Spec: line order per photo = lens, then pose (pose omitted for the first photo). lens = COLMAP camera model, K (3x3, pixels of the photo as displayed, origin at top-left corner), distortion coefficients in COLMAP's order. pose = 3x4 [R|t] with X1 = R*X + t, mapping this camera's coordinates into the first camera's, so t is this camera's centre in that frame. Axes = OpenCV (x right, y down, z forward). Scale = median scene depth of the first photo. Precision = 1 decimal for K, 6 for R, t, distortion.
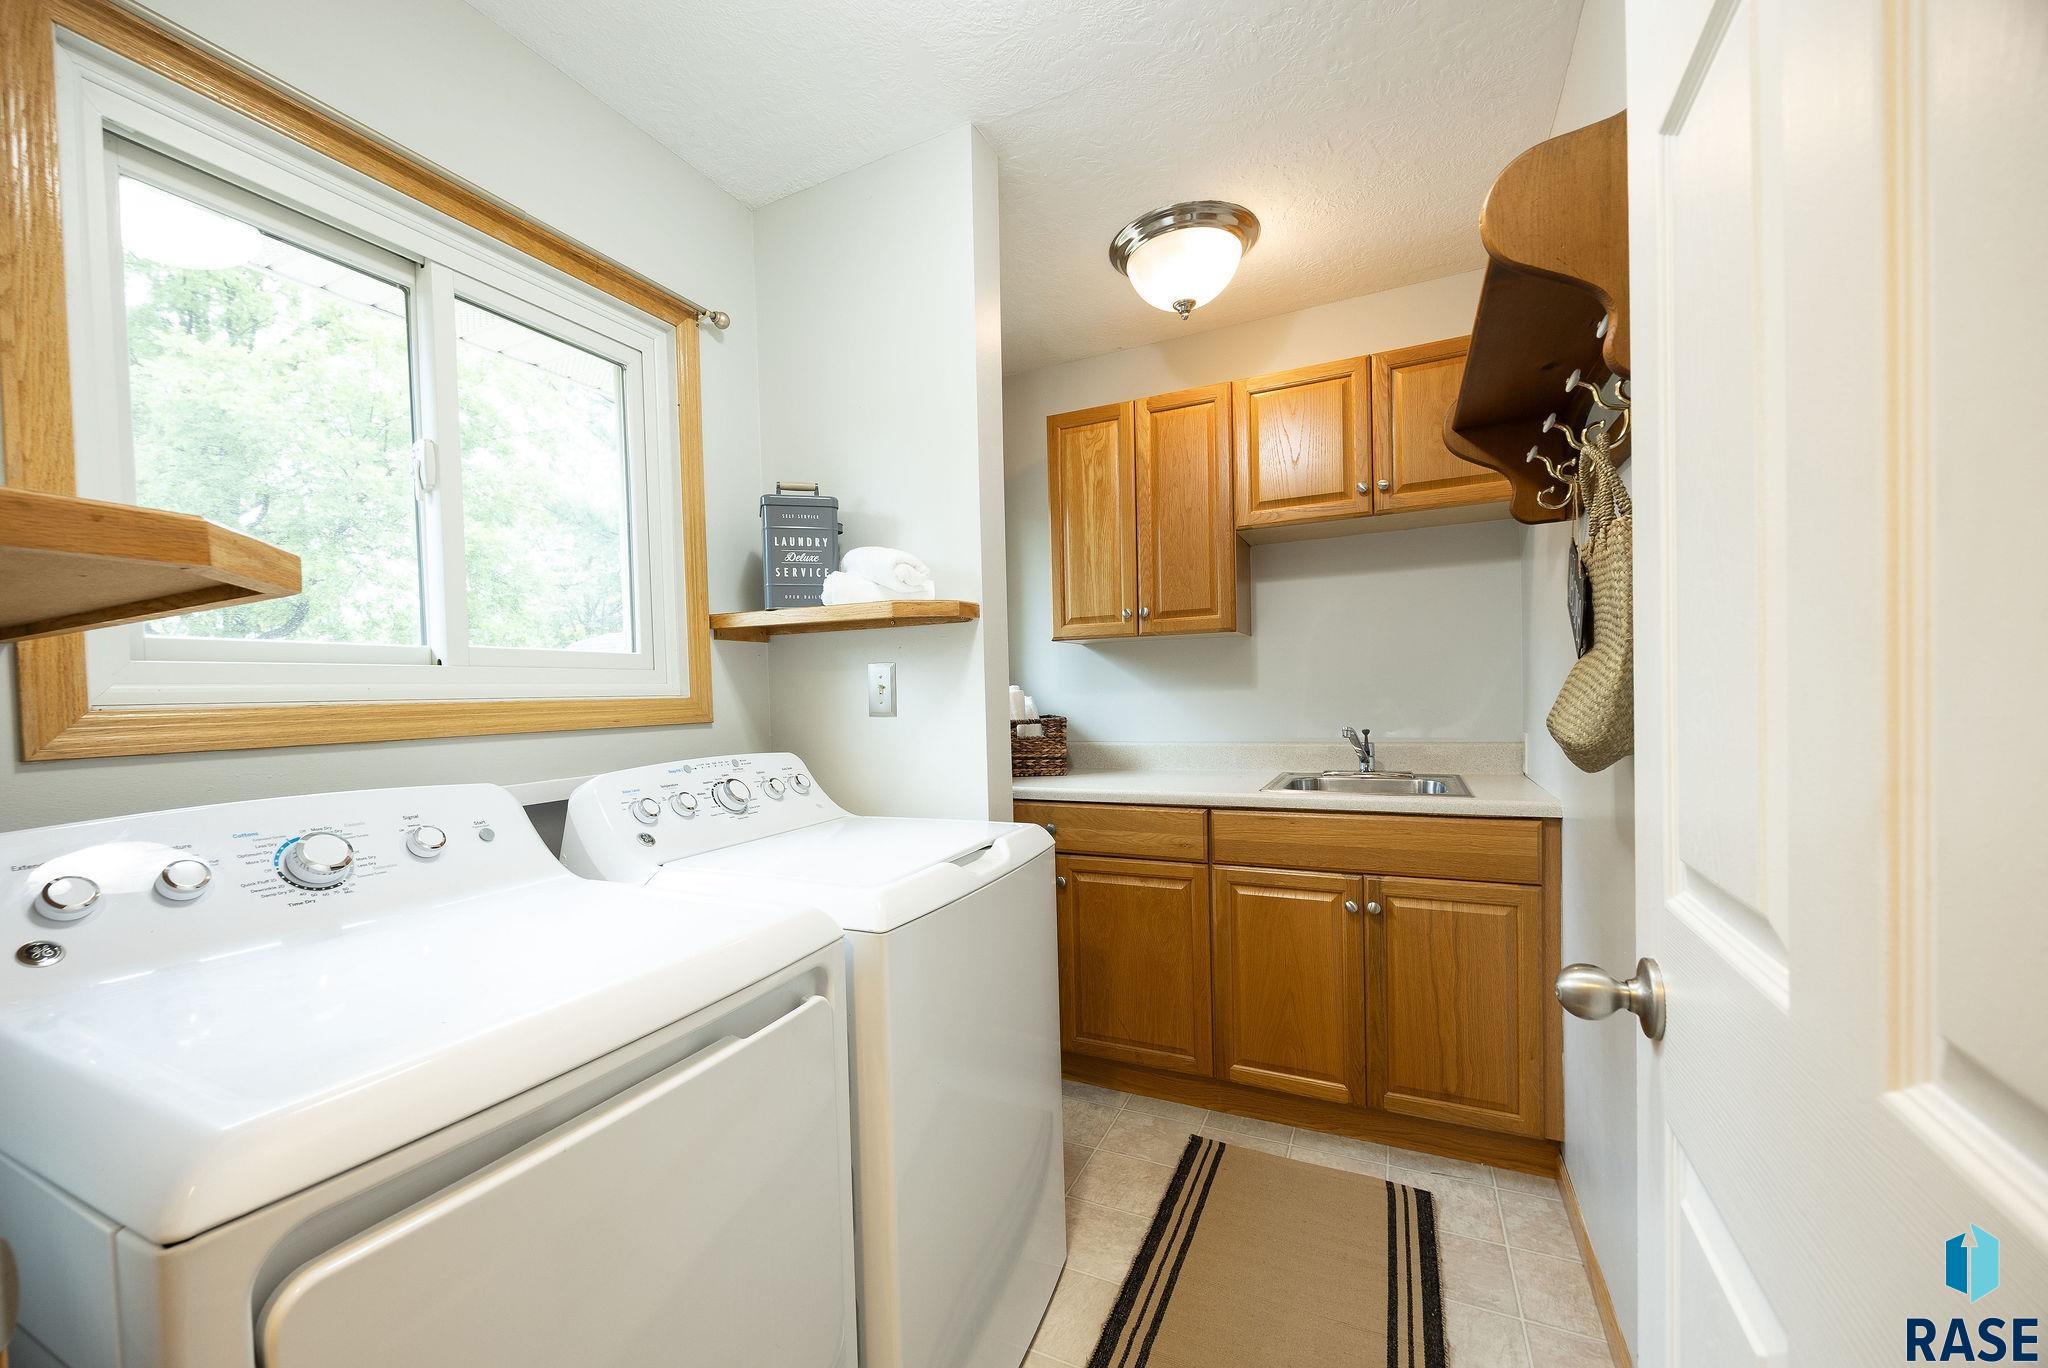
lens RADIAL K [[802.6, 0, 993.0], [0, 802.6, 716.1], [0, 0, 1]] dist [-0.003477, 0.000338]
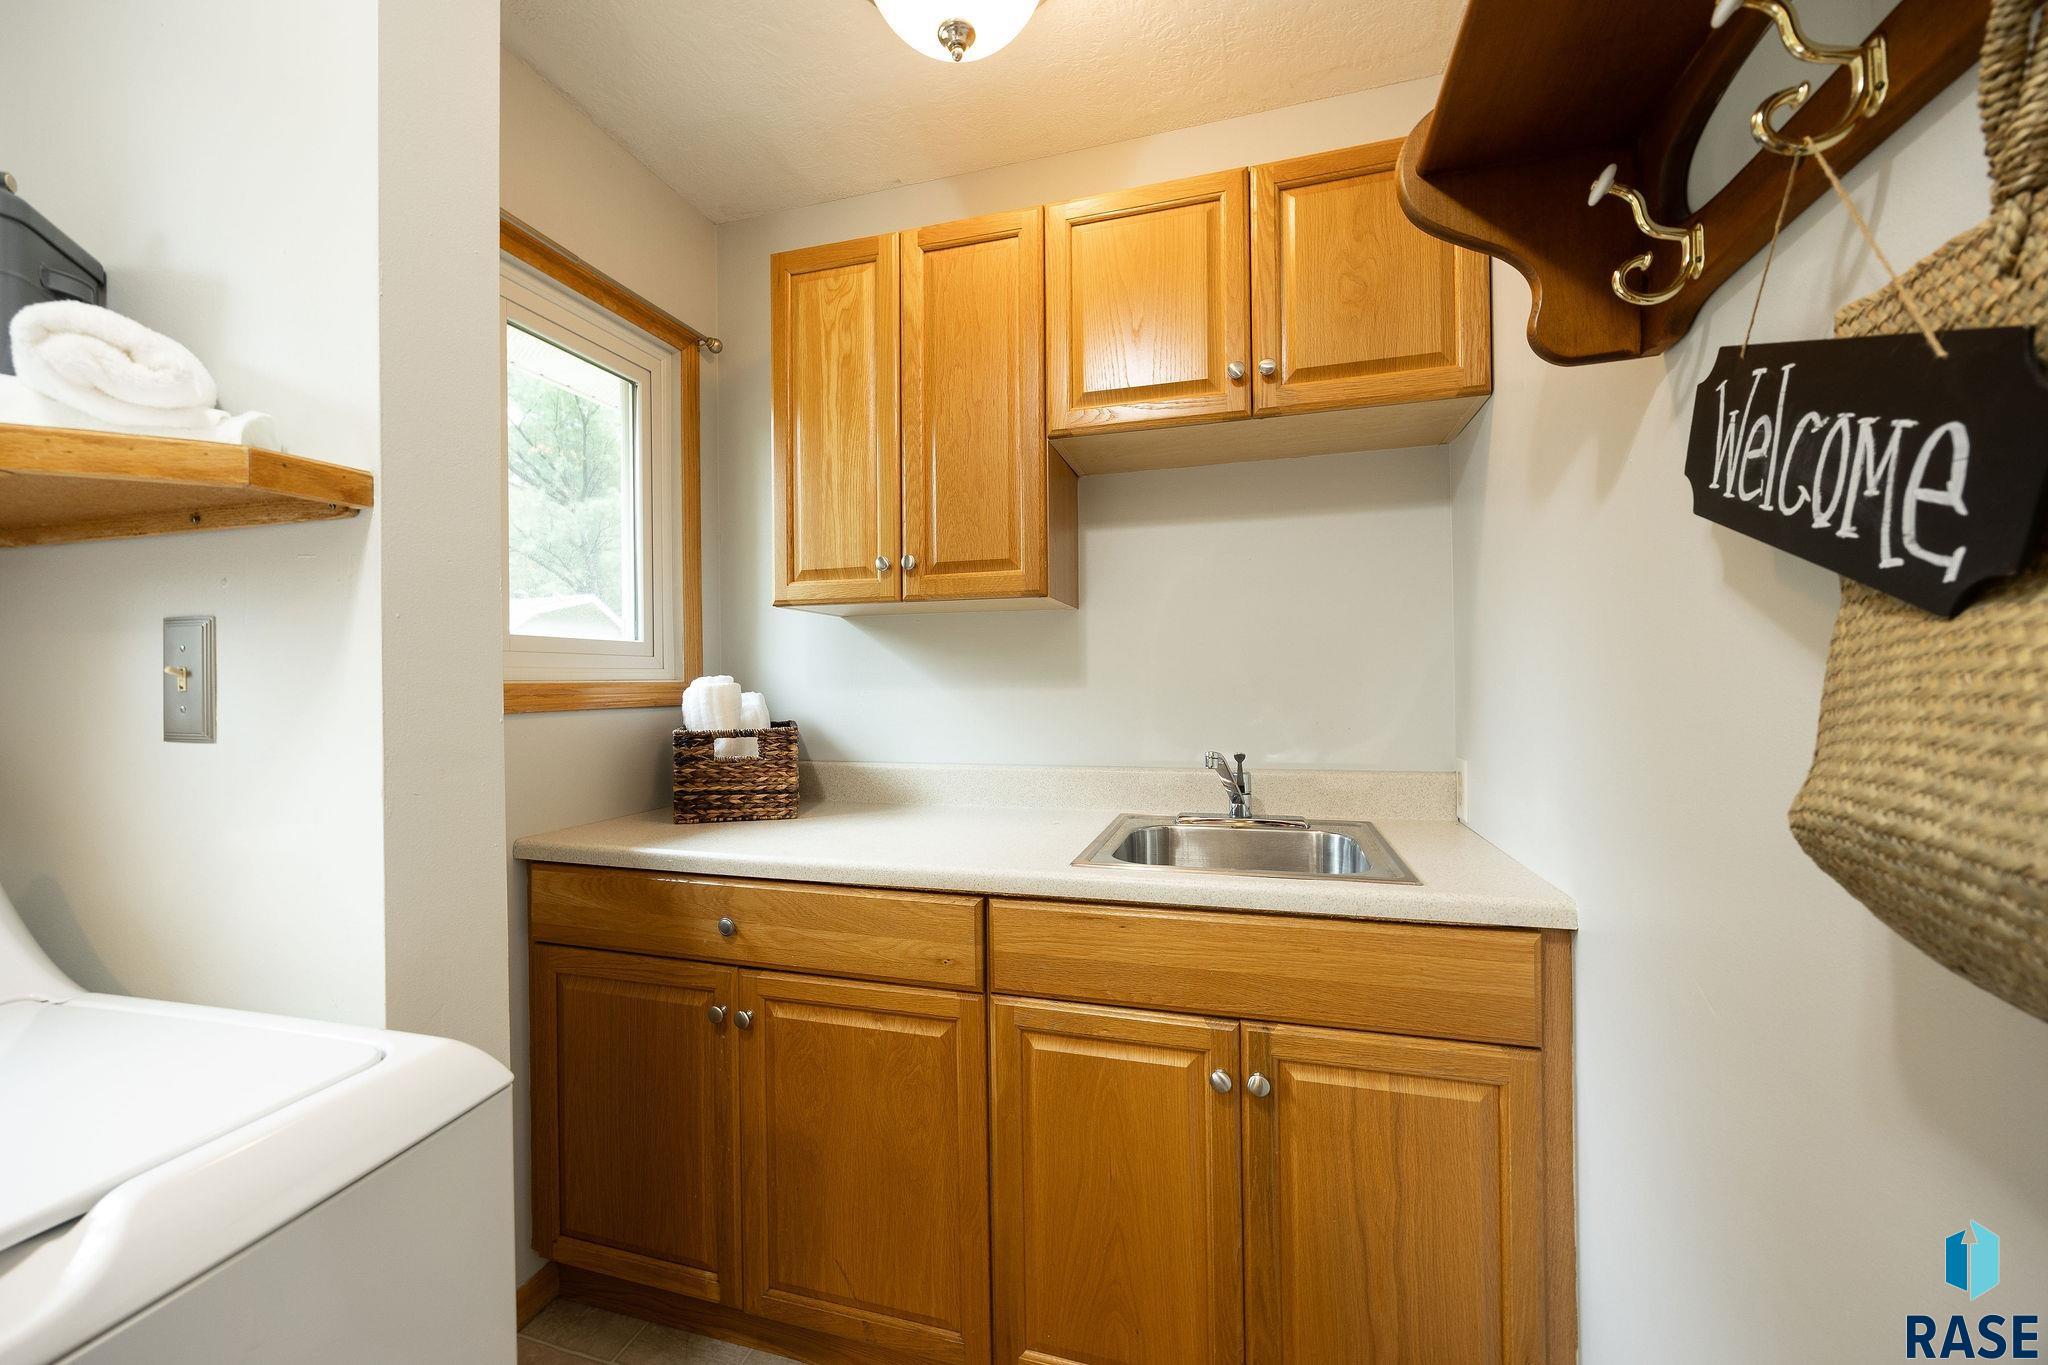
lens RADIAL K [[802.6, 0, 1025.3], [0, 802.6, 680.0], [0, 0, 1]] dist [-0.003477, 0.000338]
pose [[0.981447, 0.016819, 0.190993, 0.181461], [-0.010140, 0.999304, -0.035897, -0.018209], [-0.191464, 0.033294, 0.980935, 0.421035]]
